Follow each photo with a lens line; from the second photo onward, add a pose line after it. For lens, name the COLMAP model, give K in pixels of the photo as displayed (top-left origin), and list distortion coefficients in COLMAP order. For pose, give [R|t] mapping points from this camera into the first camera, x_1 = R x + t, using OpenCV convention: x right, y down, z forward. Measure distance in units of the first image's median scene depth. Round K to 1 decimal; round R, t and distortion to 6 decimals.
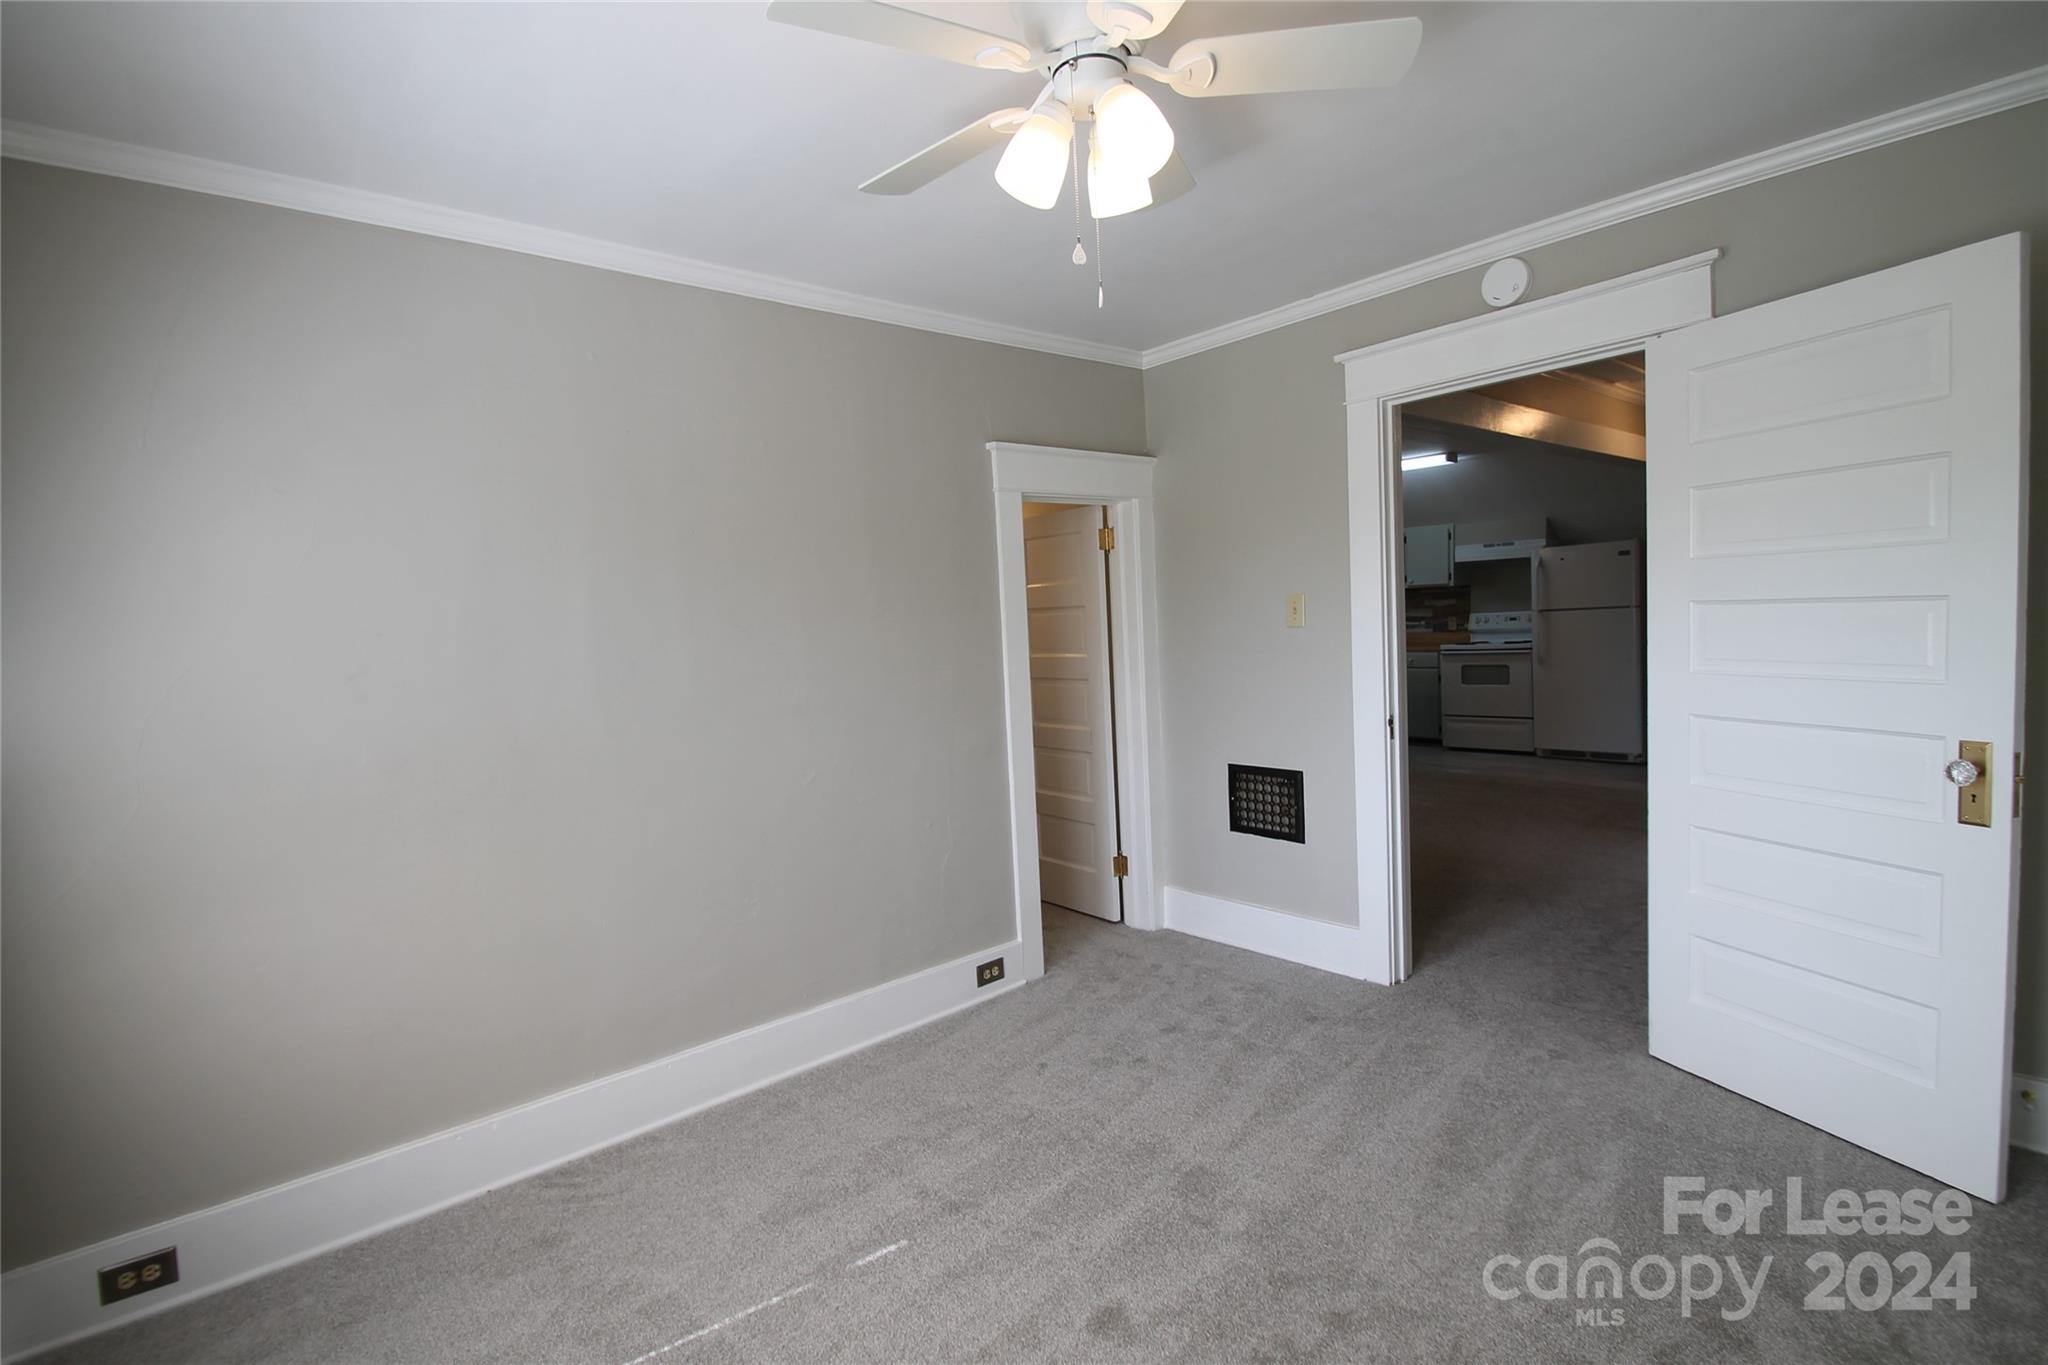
lens RADIAL K [[960.1, 0, 1040.2], [0, 960.1, 686.5], [0, 0, 1]] dist [0.004650, -0.011740]
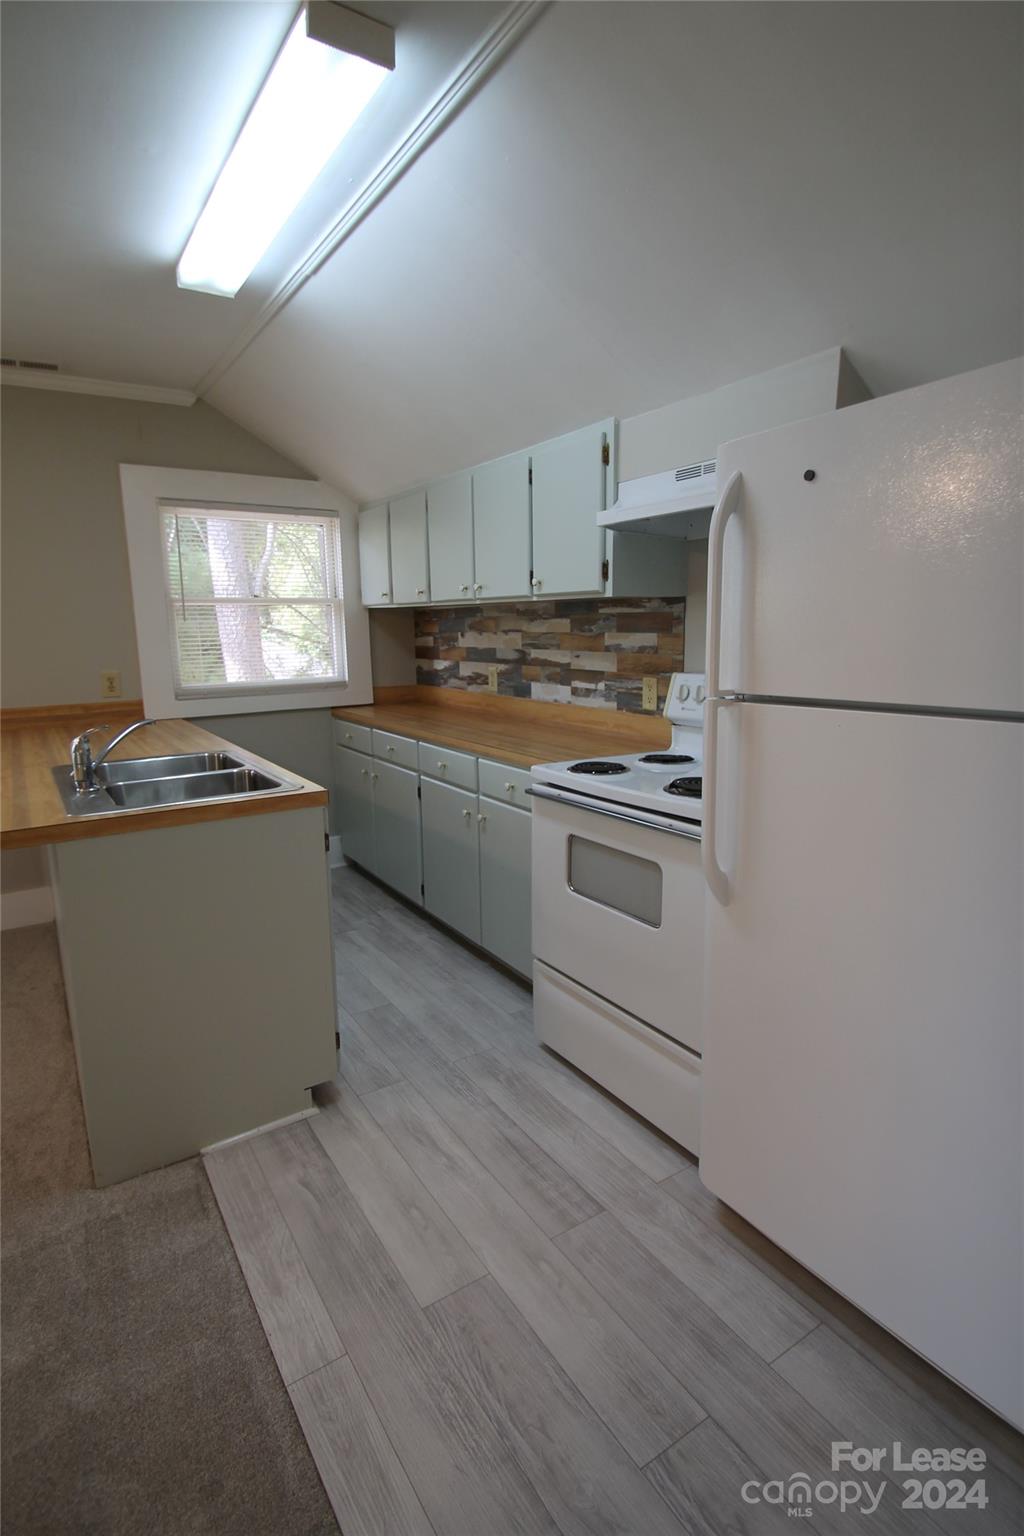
lens RADIAL K [[762.4, 0, 521.2], [0, 762.4, 754.0], [0, 0, 1]] dist [-0.009132, -0.000077]
pose [[0.987840, 0.059604, -0.143595, 0.454133], [-0.046041, 0.994317, 0.095992, -0.073627], [0.148500, -0.088214, 0.984970, 0.725812]]
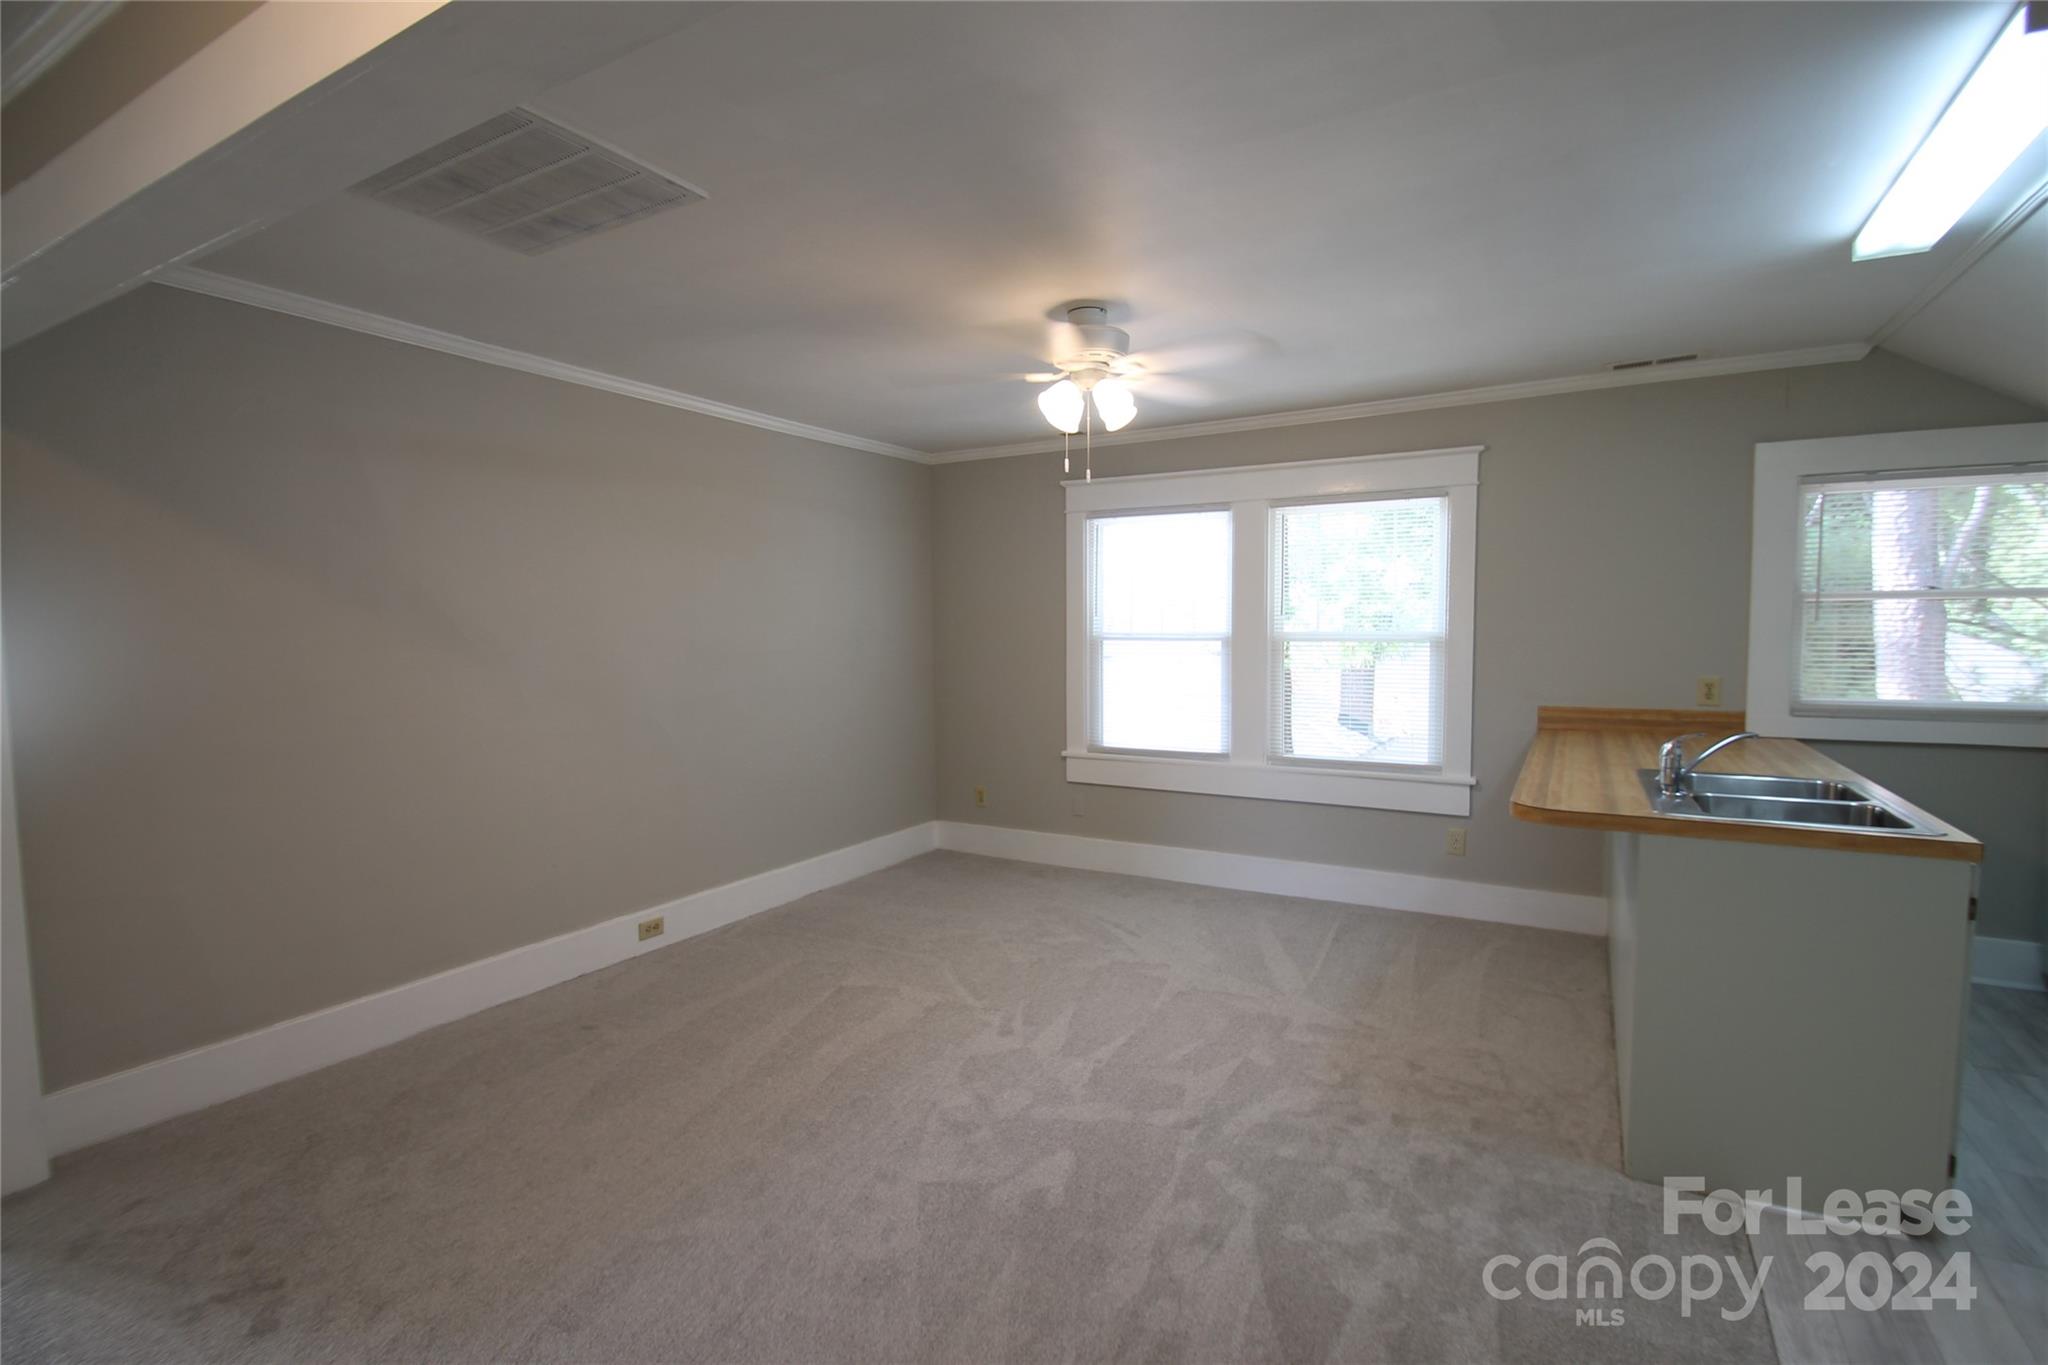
lens RADIAL K [[960.1, 0, 1040.2], [0, 960.1, 686.5], [0, 0, 1]] dist [0.004650, -0.011740]
pose [[0.314968, 0.108725, -0.942854, 0.507914], [-0.082802, 0.992777, 0.086822, -0.077115], [0.945483, 0.050724, 0.321696, 0.647371]]
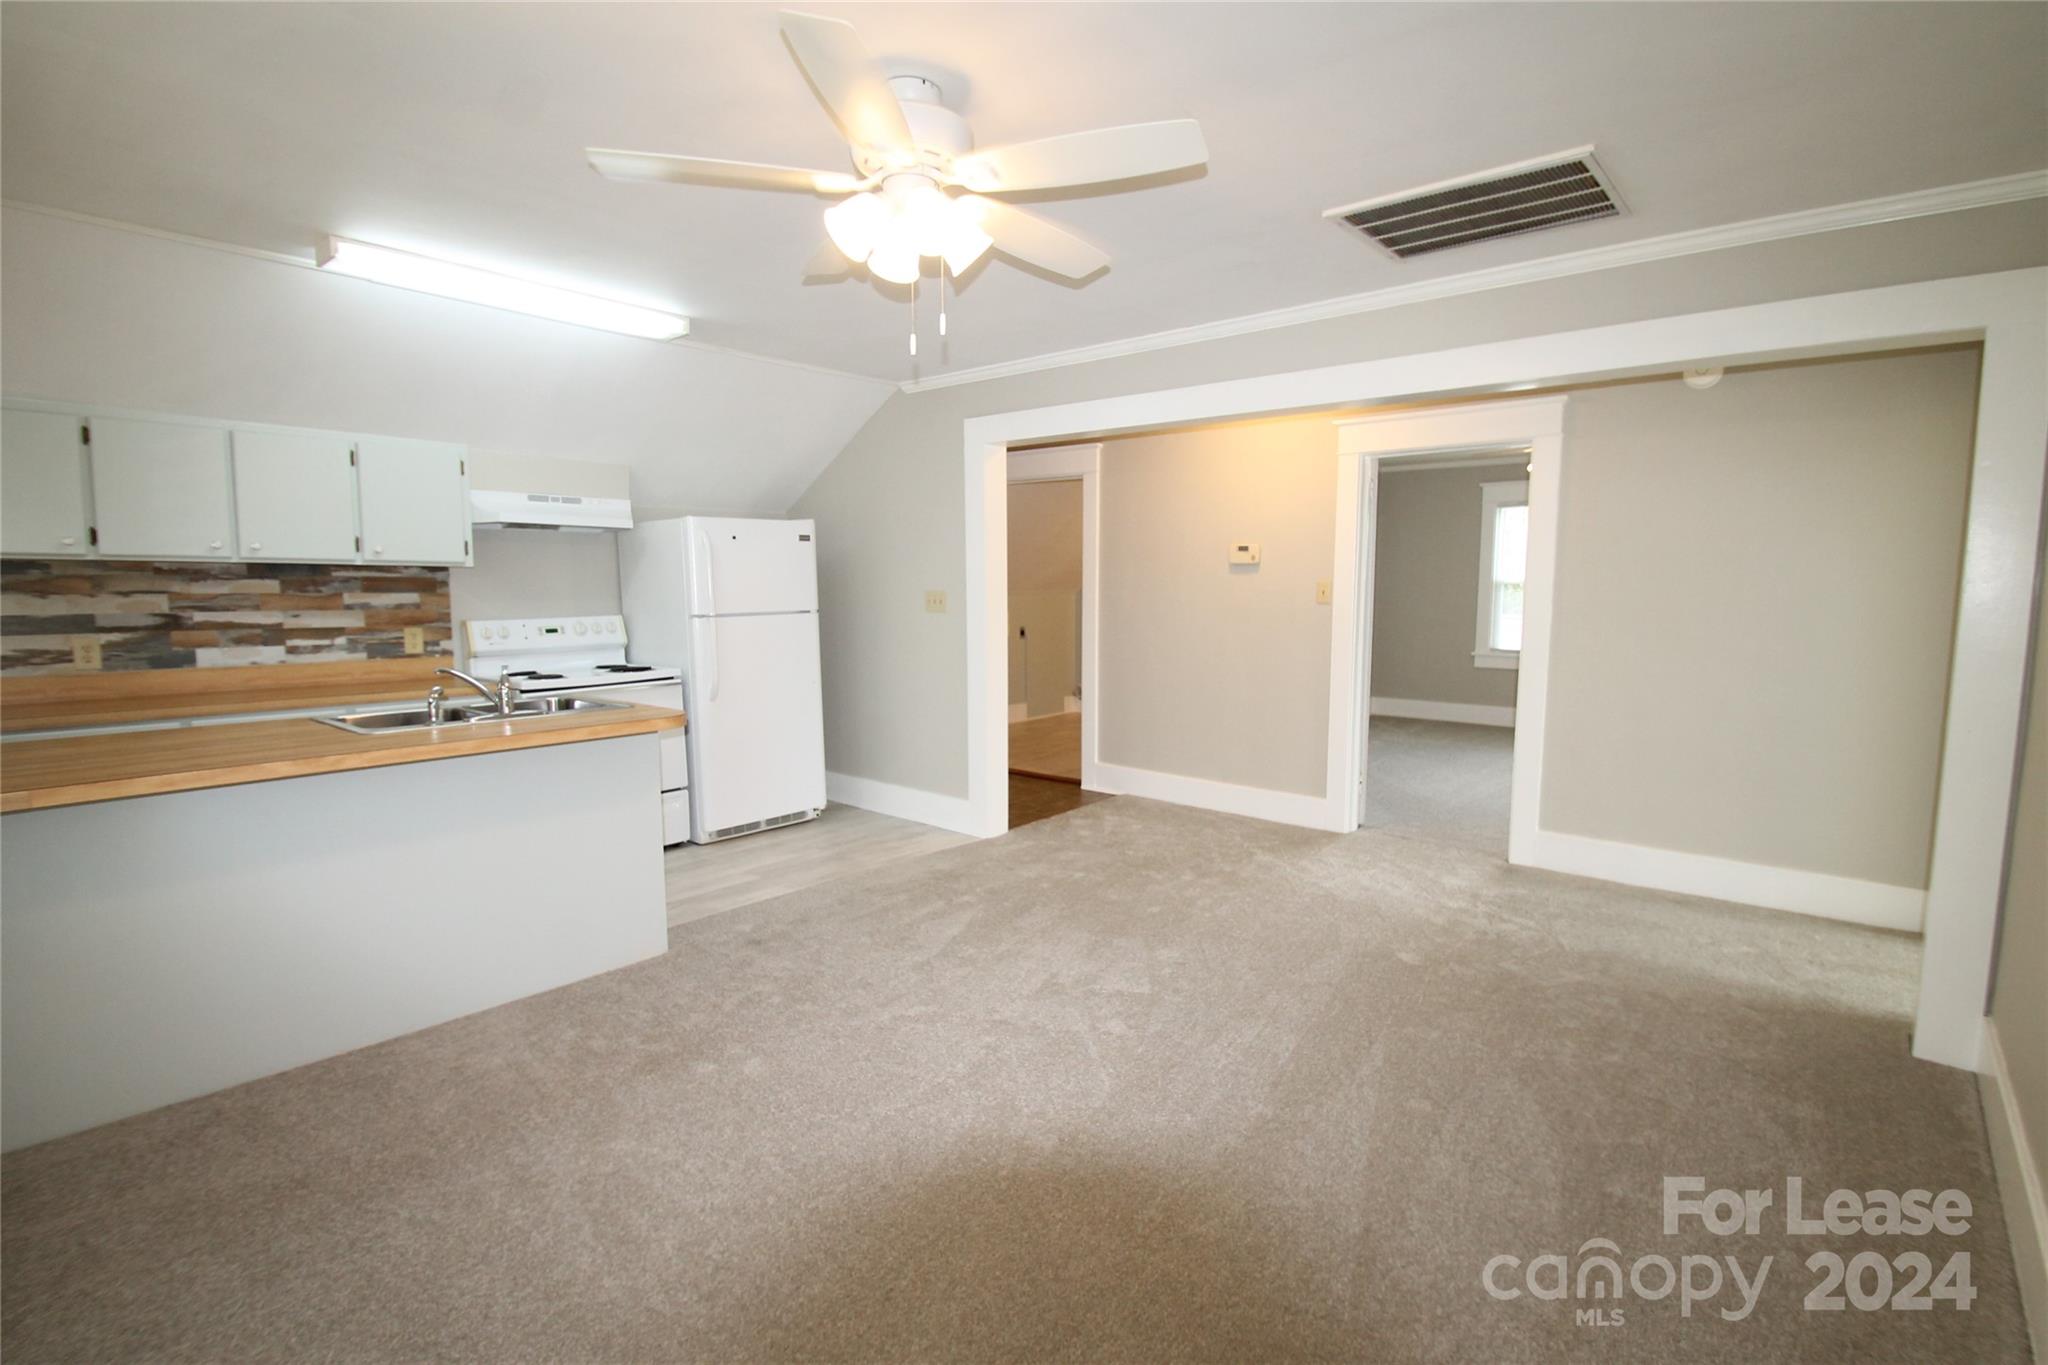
lens RADIAL K [[967.7, 0, 1050.6], [0, 967.7, 688.9], [0, 0, 1]] dist [0.011879, -0.017621]
pose [[-0.144072, -0.056977, 0.987926, -0.135304], [0.081946, 0.994225, 0.069290, -0.051769], [-0.986168, 0.090940, -0.138571, 0.795334]]
